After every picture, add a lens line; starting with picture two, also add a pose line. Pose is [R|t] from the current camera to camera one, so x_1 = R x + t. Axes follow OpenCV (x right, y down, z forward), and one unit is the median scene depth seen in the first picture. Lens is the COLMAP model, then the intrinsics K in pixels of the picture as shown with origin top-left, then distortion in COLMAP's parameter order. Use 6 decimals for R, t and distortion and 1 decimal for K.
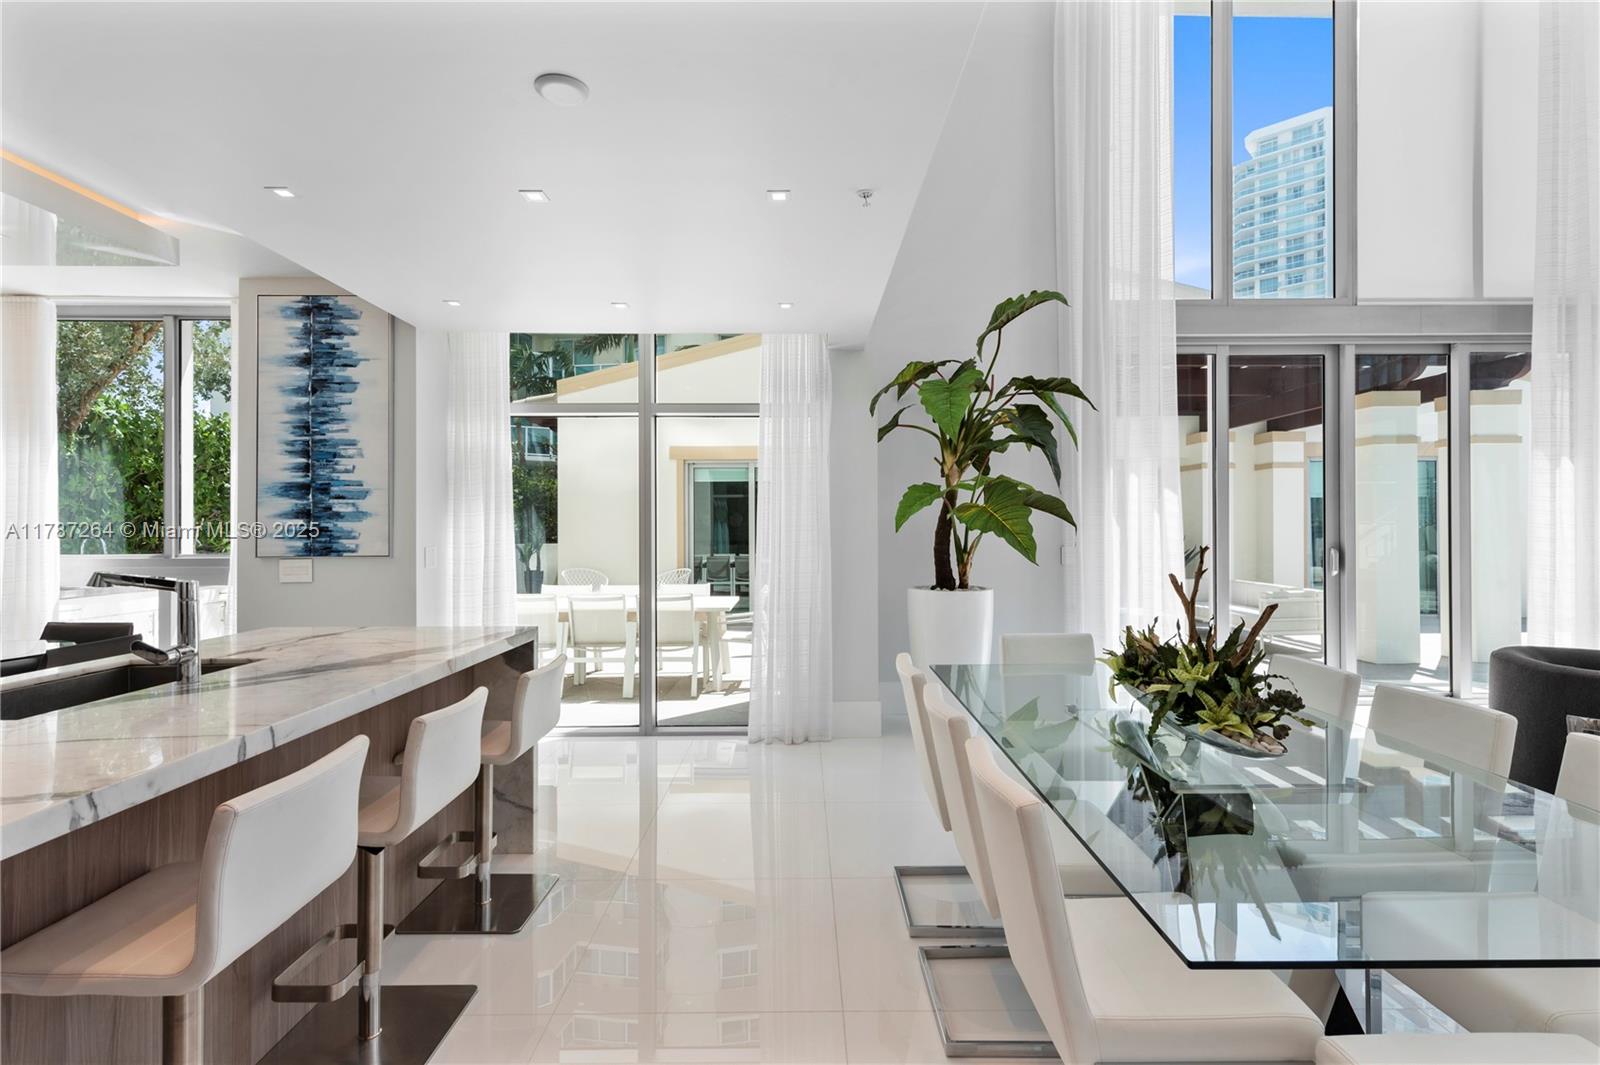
lens RADIAL K [[764.1, 0, 799.6], [0, 764.1, 520.0], [0, 0, 1]] dist [0.018812, -0.005954]
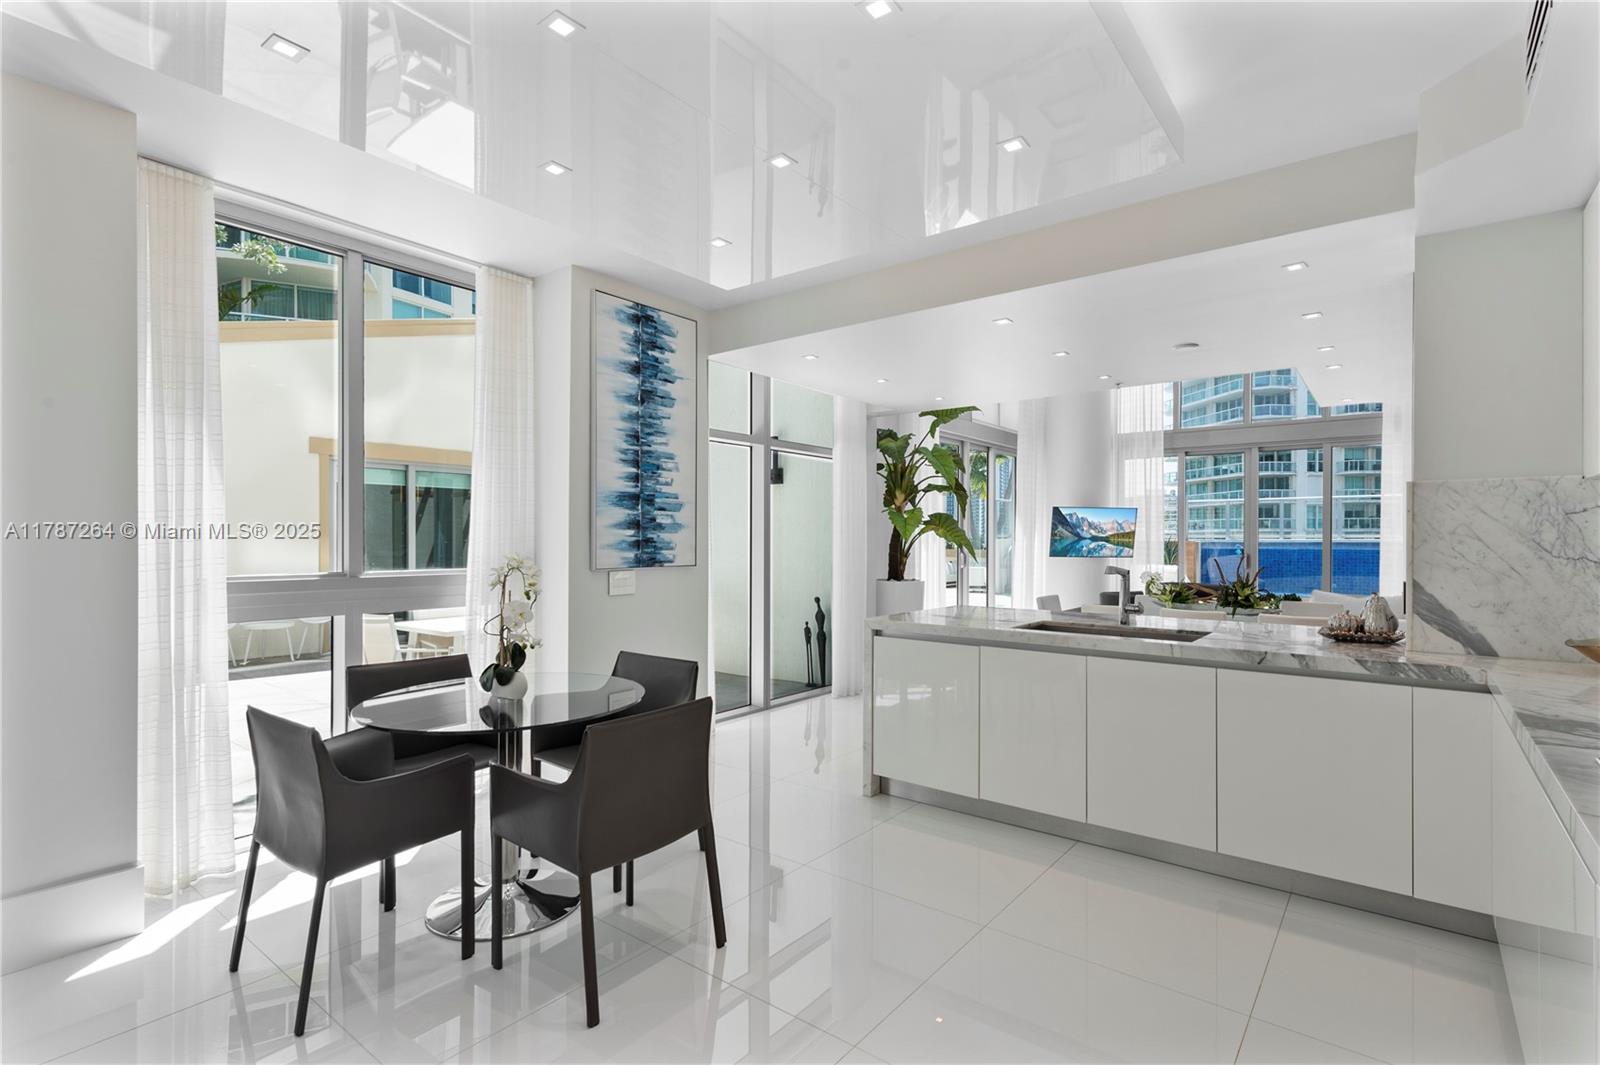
lens RADIAL K [[764.1, 0, 794.4], [0, 764.1, 547.8], [0, 0, 1]] dist [0.018812, -0.005954]
pose [[0.625379, -0.003995, 0.780311, -1.281958], [-0.009529, 0.999873, 0.012756, 0.007498], [-0.780263, -0.015412, 0.625262, 0.224649]]
